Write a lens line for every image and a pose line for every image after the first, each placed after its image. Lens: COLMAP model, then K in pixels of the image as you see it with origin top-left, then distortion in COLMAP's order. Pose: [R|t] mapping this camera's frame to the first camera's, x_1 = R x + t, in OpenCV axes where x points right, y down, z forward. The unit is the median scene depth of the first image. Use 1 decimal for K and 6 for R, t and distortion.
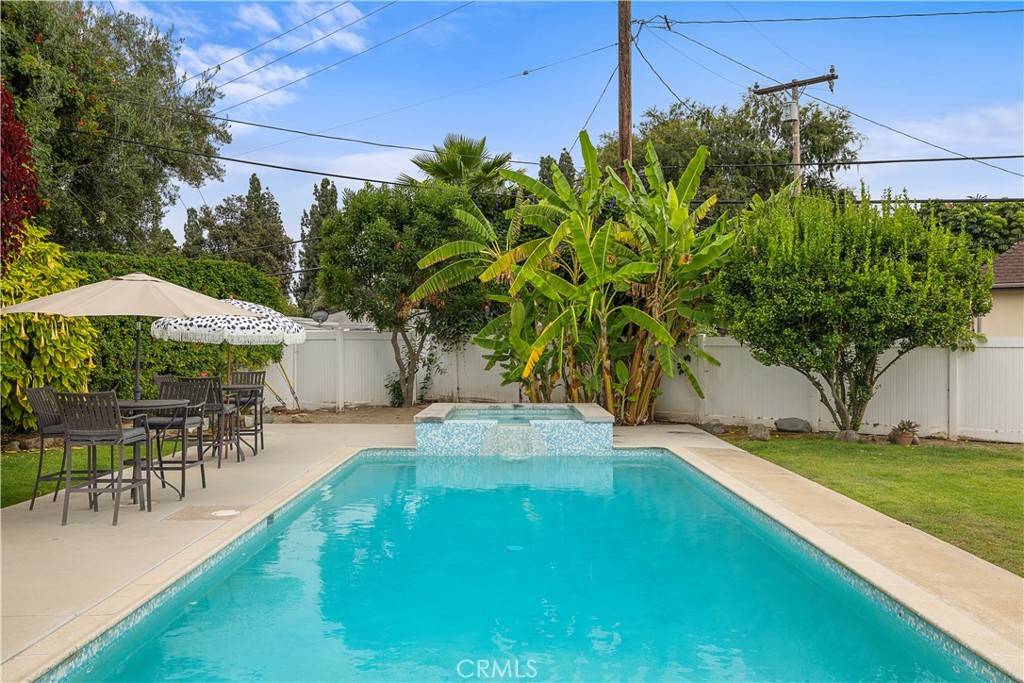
lens RADIAL K [[842.9, 0, 510.9], [0, 842.9, 344.4], [0, 0, 1]] dist [-0.007650, -0.003457]
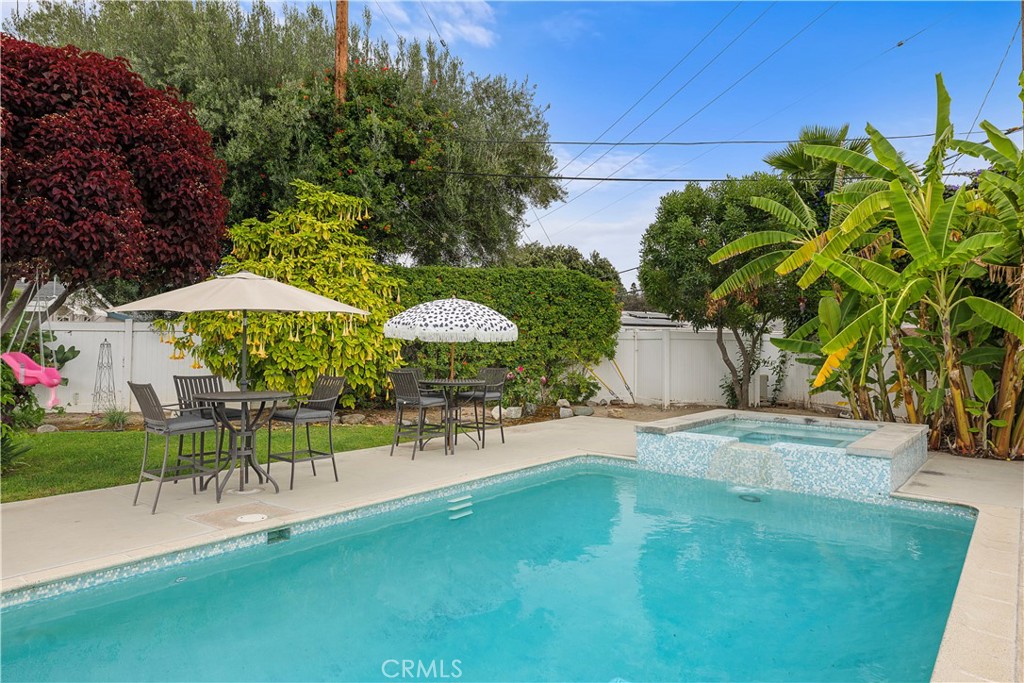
lens RADIAL K [[653.0, 0, 504.6], [0, 653.0, 320.0], [0, 0, 1]] dist [-0.004006, 0.000390]
pose [[0.779948, -0.009059, -0.625779, 0.179655], [-0.013783, 0.999404, -0.031646, -0.001630], [0.625693, 0.033307, 0.779358, 0.312044]]
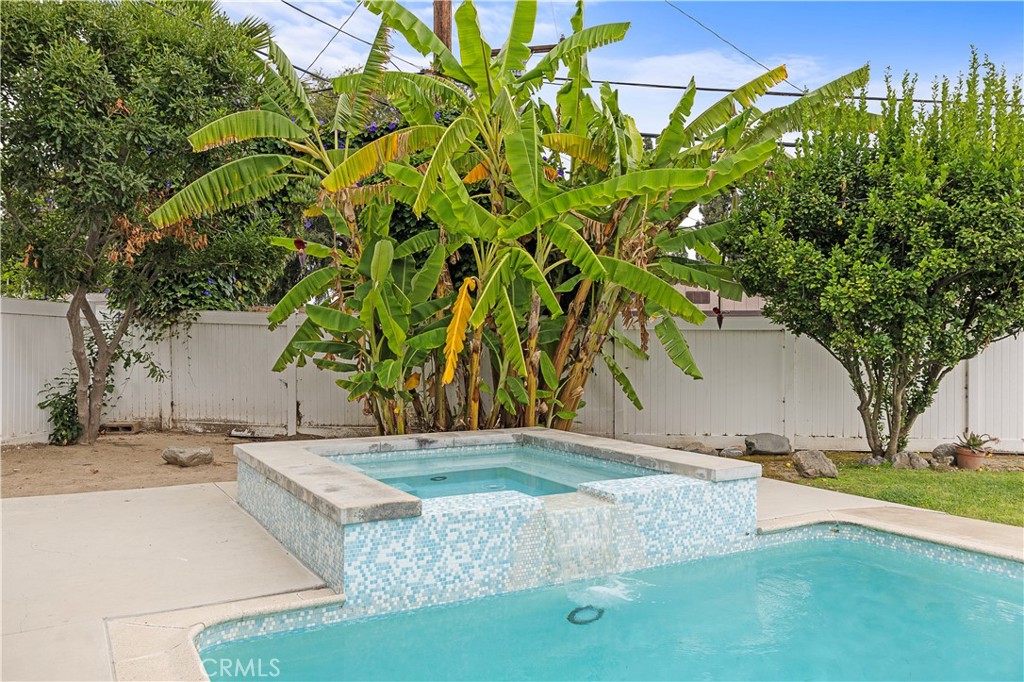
lens RADIAL K [[788.9, 0, 512.9], [0, 788.9, 341.1], [0, 0, 1]] dist [-0.001846, -0.000119]
pose [[0.870606, 0.004450, 0.491961, -0.178739], [-0.001114, 0.999974, -0.007073, 0.017578], [-0.491980, 0.005610, 0.870589, 0.582556]]
